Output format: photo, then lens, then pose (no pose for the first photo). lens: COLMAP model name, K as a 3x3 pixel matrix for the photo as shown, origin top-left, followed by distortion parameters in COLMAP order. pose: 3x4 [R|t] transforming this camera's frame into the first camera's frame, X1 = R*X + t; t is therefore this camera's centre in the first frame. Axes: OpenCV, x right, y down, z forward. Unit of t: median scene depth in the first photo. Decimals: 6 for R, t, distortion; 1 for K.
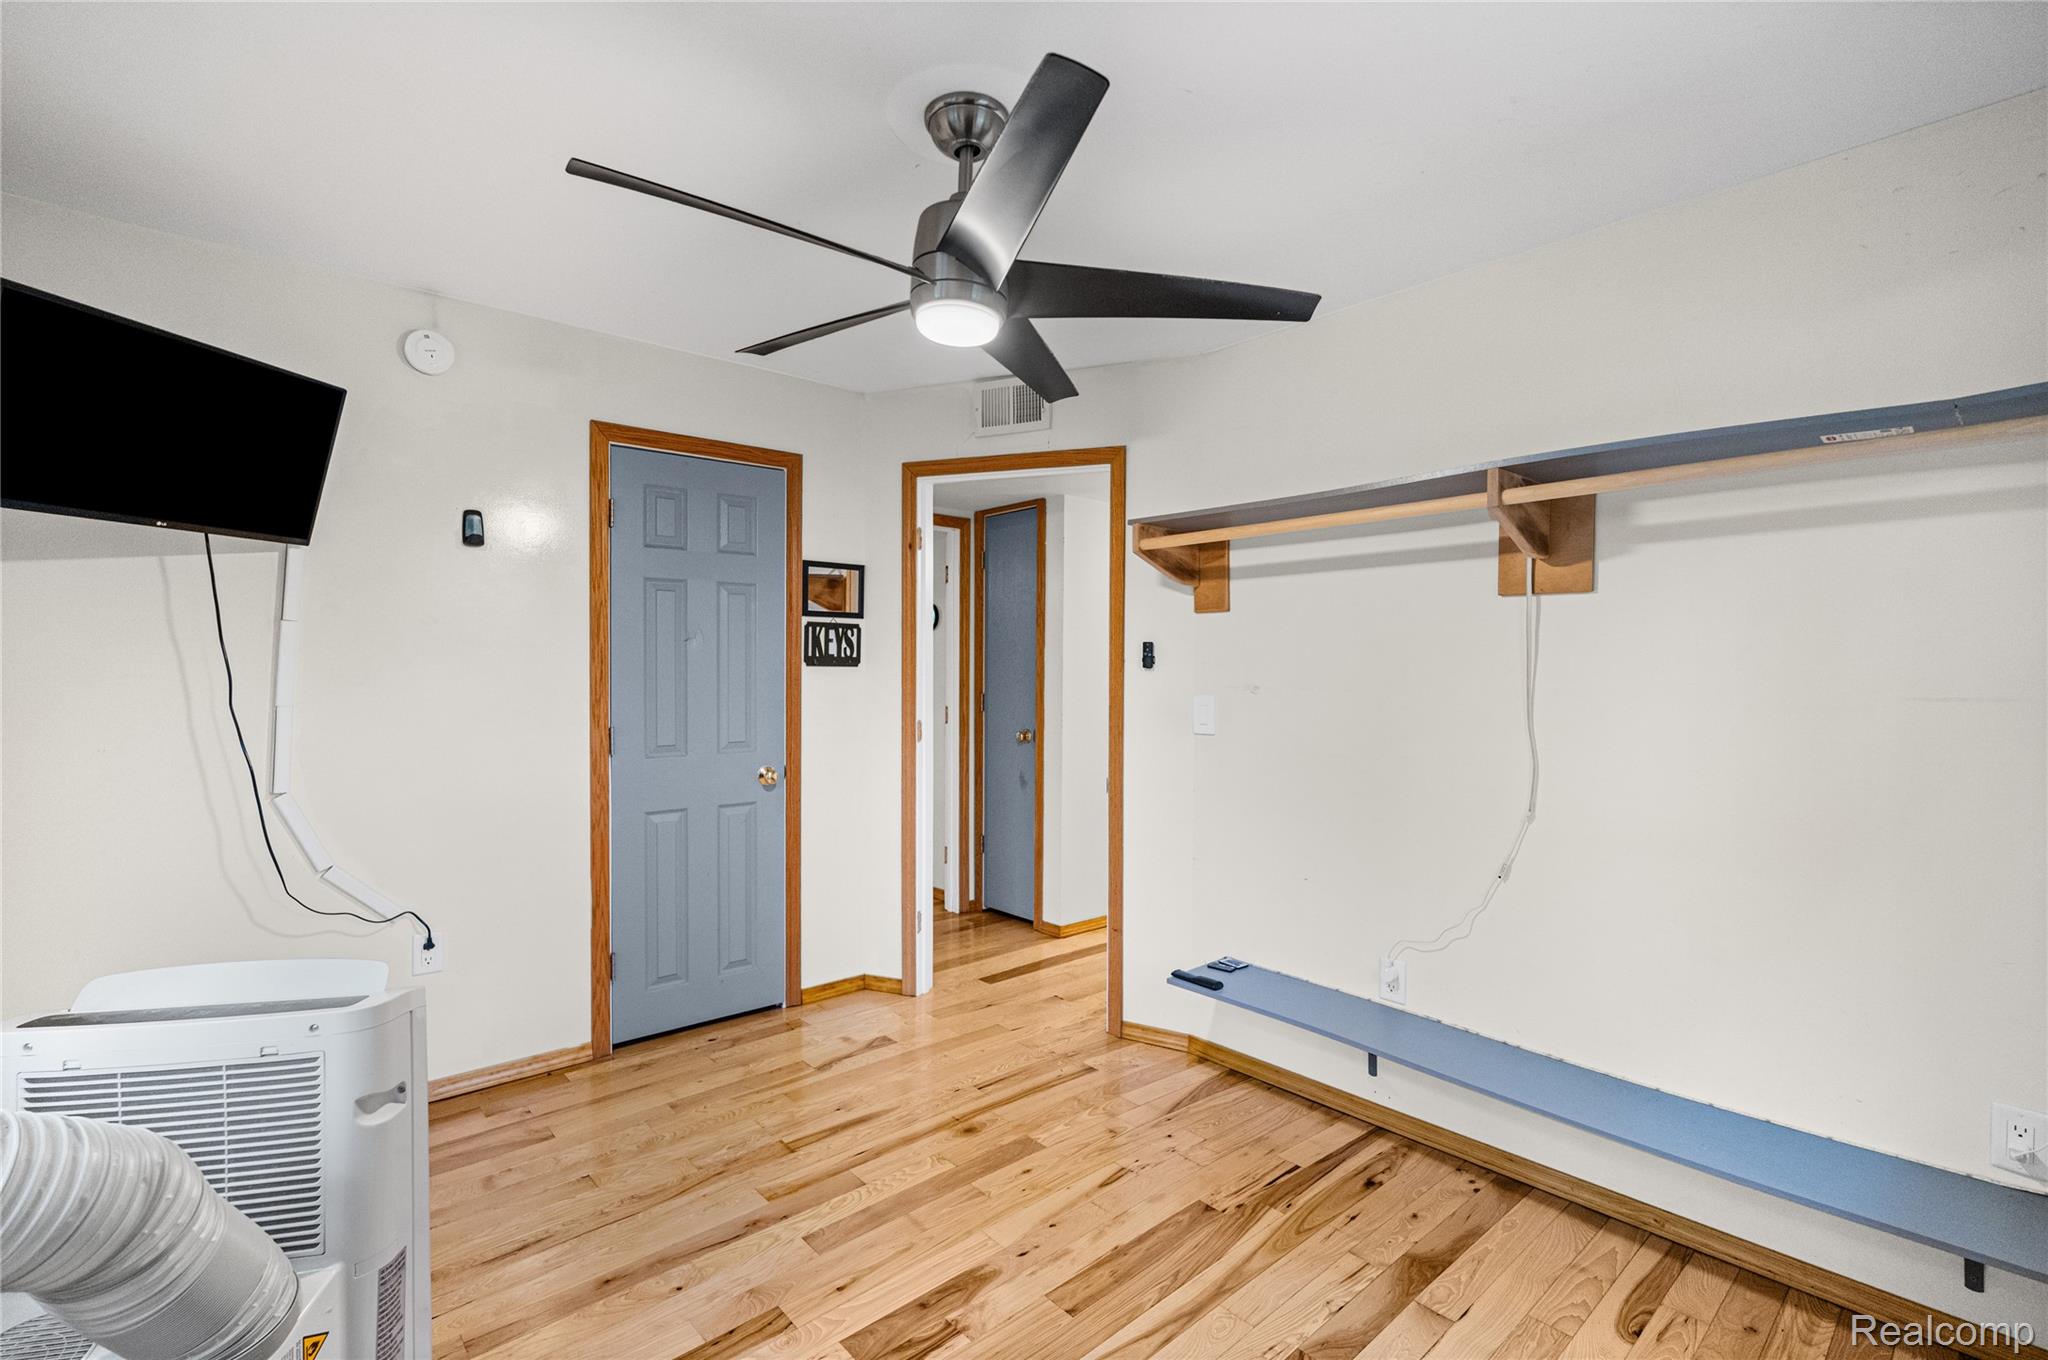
lens RADIAL K [[914.0, 0, 1031.3], [0, 914.0, 665.4], [0, 0, 1]] dist [-0.001180, -0.000026]
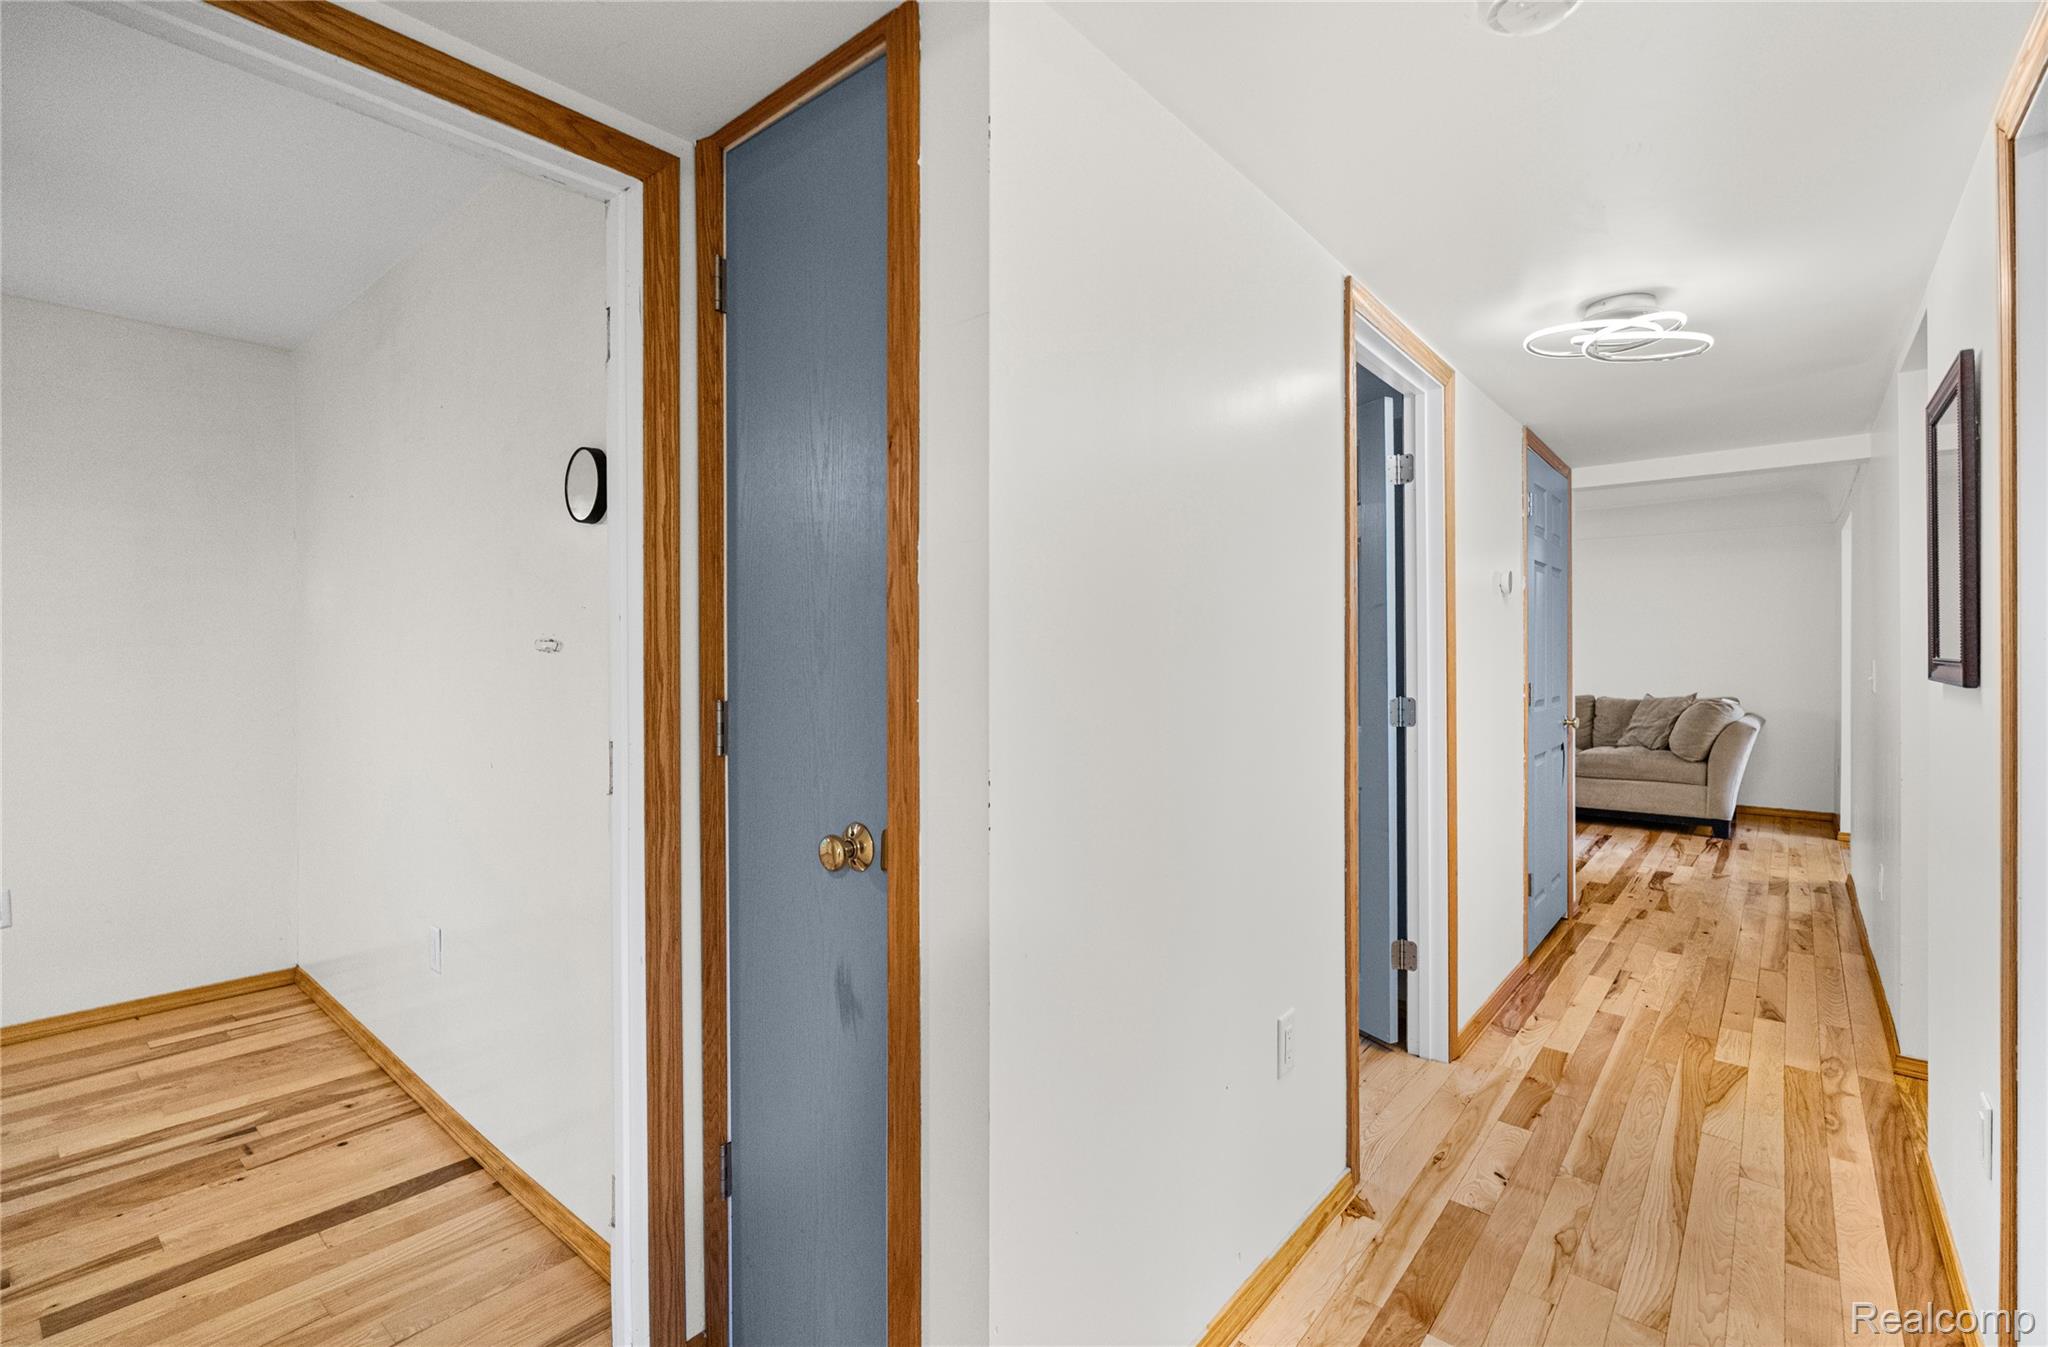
lens RADIAL K [[910.4, 0, 1022.8], [0, 910.4, 642.5], [0, 0, 1]] dist [-0.000502, -0.000328]
pose [[0.990598, -0.007134, 0.136620, 0.007581], [0.007158, 0.999974, 0.000320, 0.011020], [-0.136619, 0.000660, 0.990623, 0.669279]]
